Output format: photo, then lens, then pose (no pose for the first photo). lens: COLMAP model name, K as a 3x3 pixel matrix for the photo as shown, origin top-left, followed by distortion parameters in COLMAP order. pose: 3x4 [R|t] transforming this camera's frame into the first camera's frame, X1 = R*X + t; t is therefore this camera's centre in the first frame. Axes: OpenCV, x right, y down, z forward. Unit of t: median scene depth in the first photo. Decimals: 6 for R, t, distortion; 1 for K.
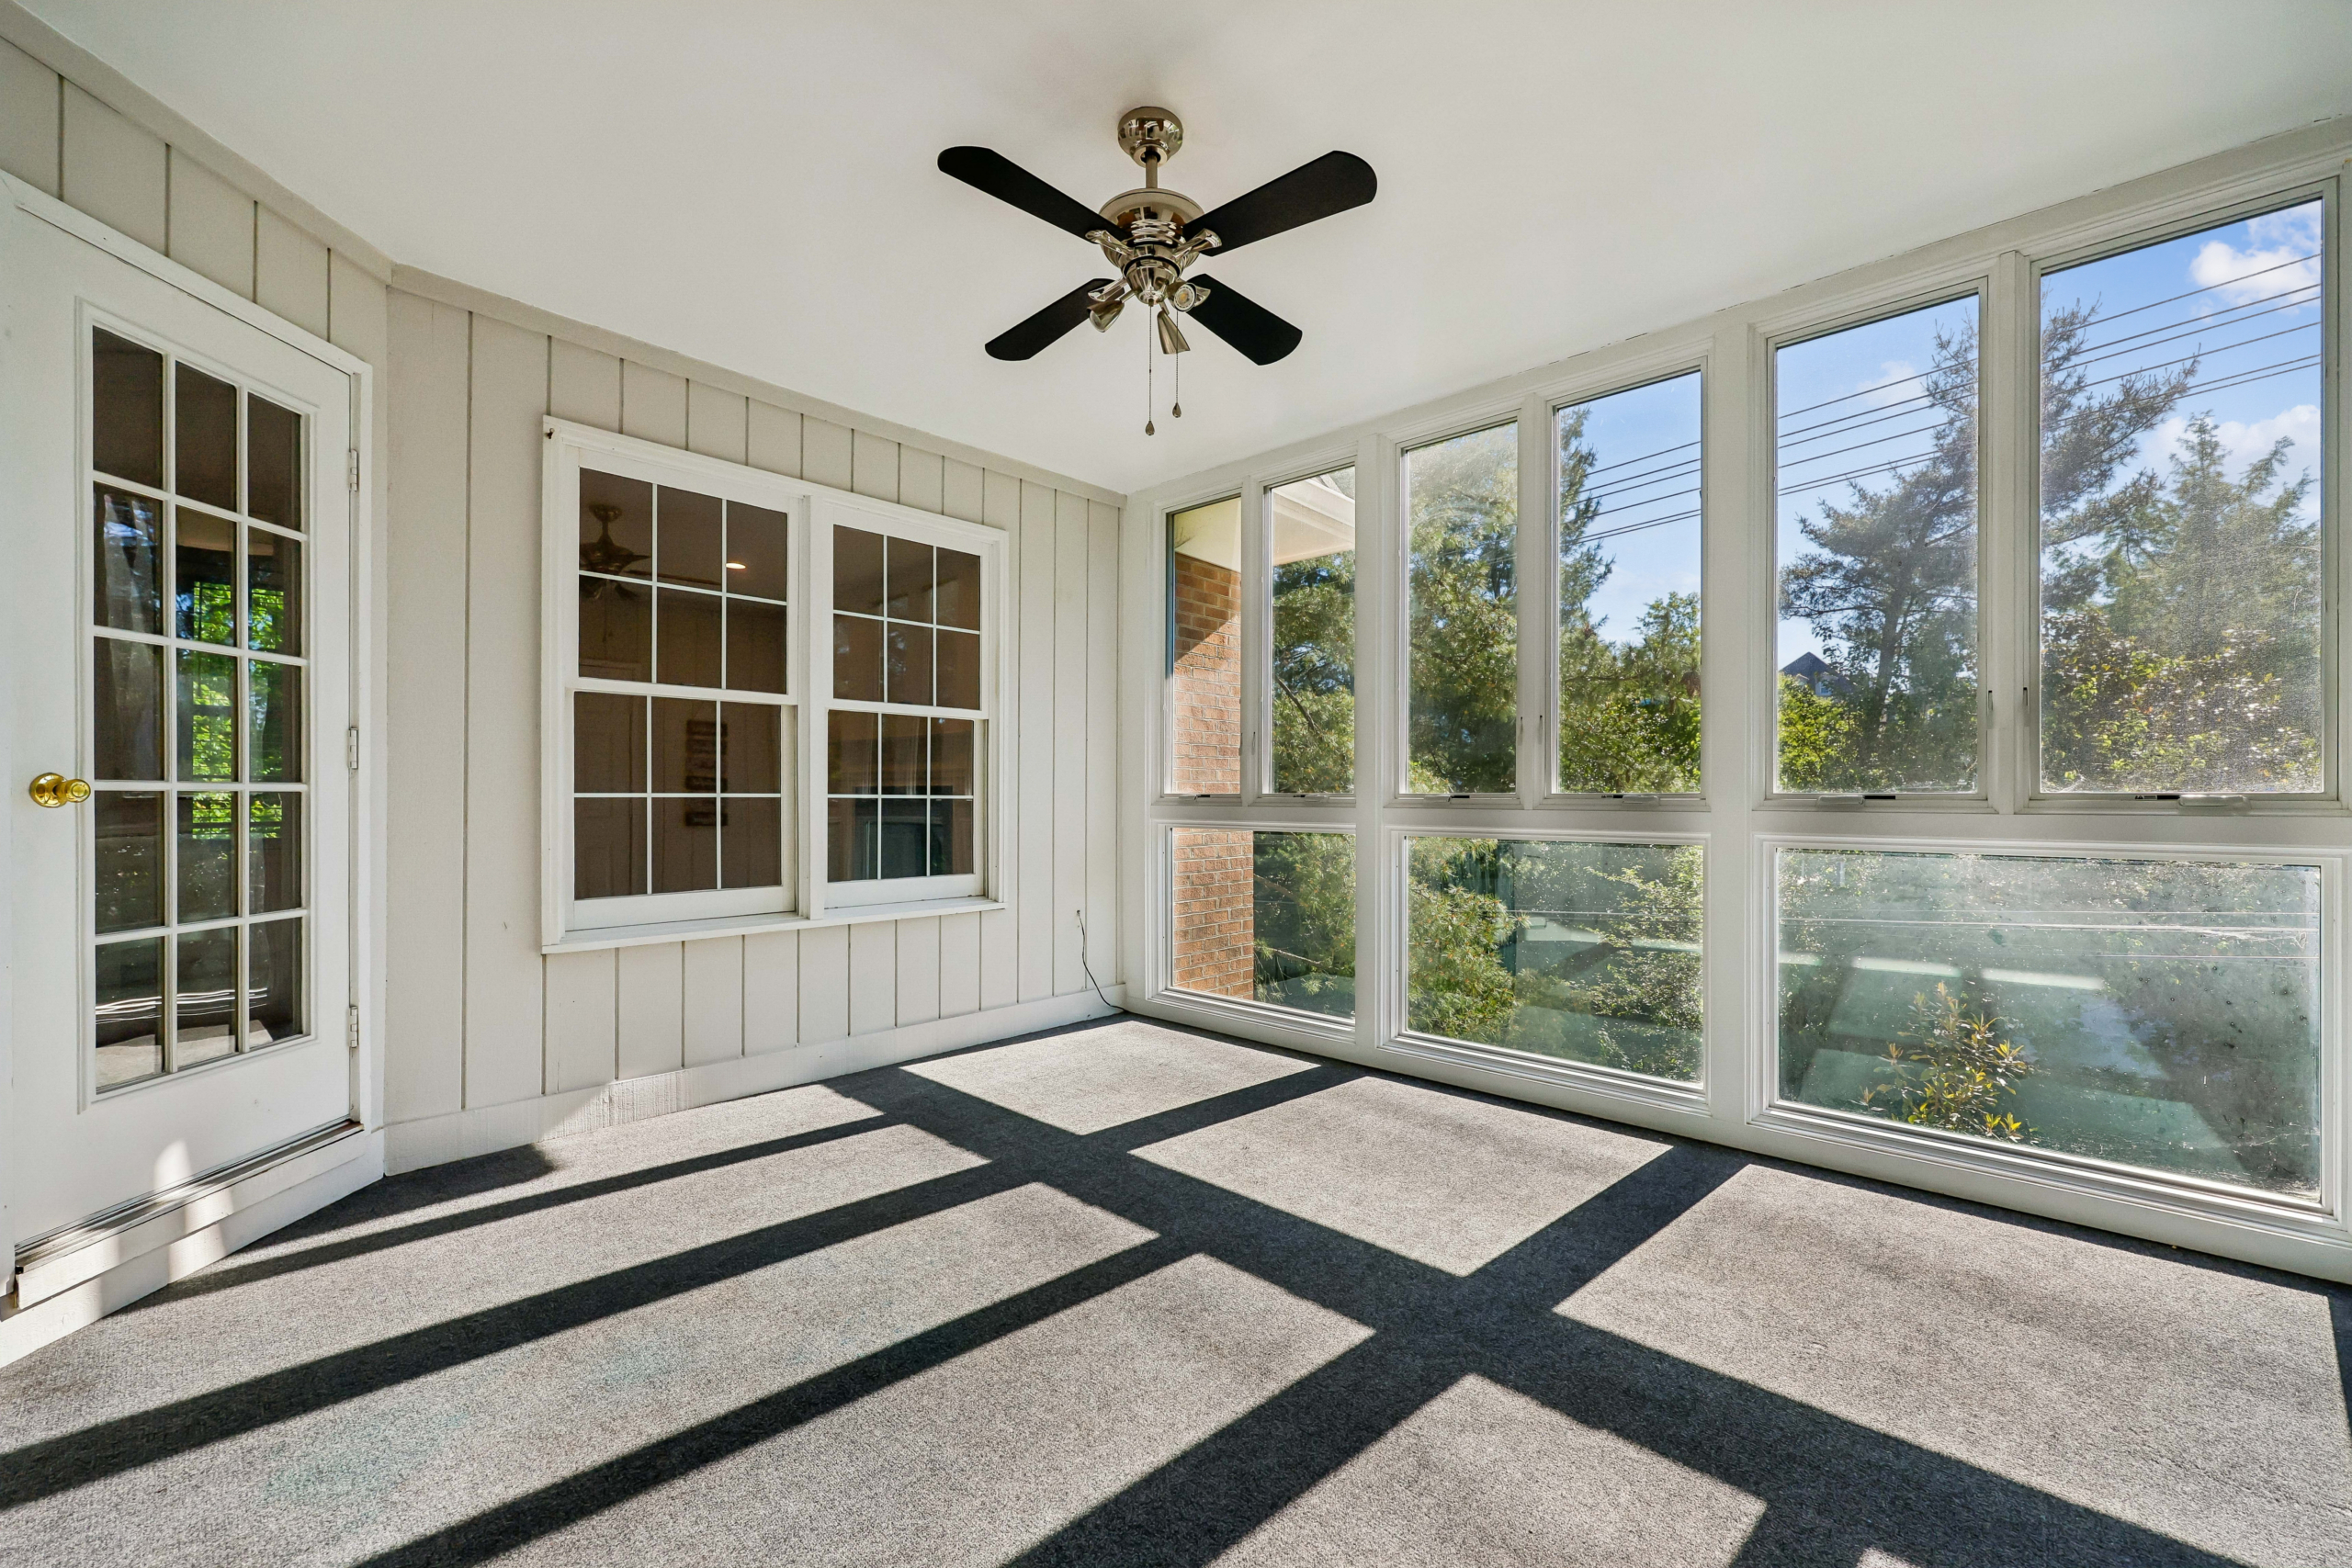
lens RADIAL K [[959.2, 0, 1188.5], [0, 959.2, 794.3], [0, 0, 1]] dist [0.001688, 0.000468]
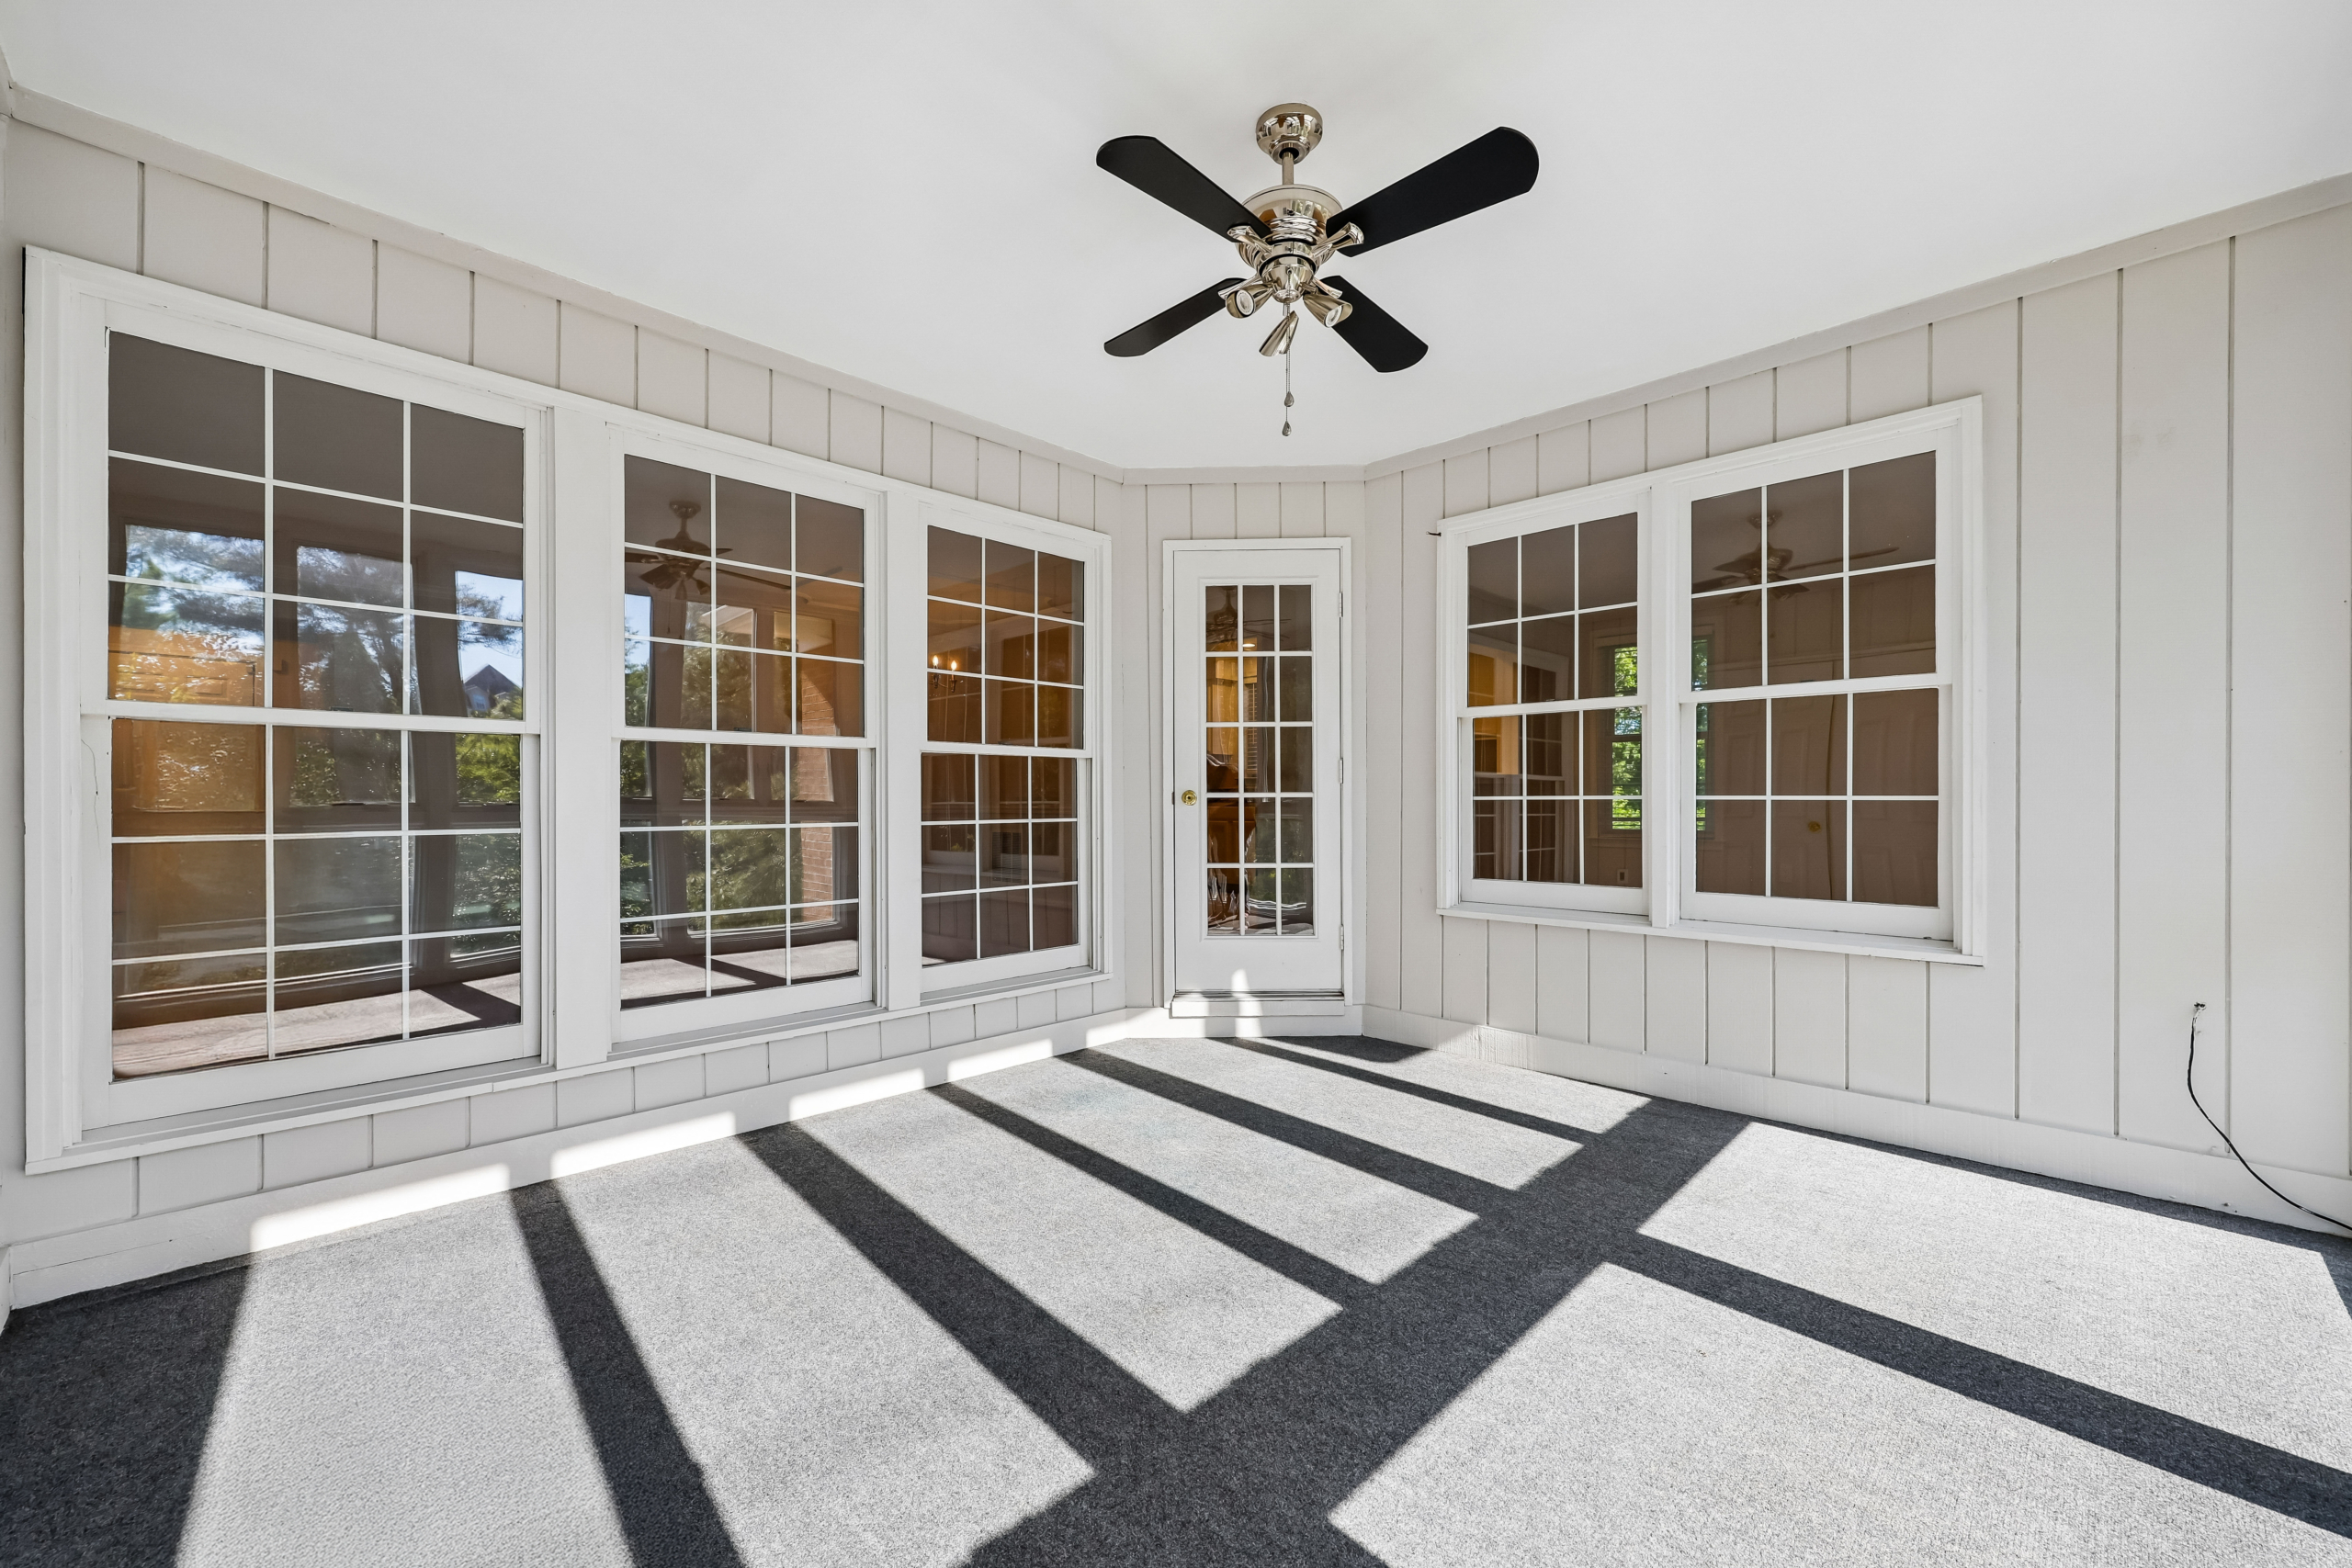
lens RADIAL K [[954.1, 0, 1181.5], [0, 954.1, 794.4], [0, 0, 1]] dist [-0.003239, -0.000246]
pose [[-0.038048, -0.010654, -0.999219, 0.791077], [0.004378, 0.999932, -0.010828, 0.009606], [0.999266, -0.004787, -0.037999, 0.774351]]
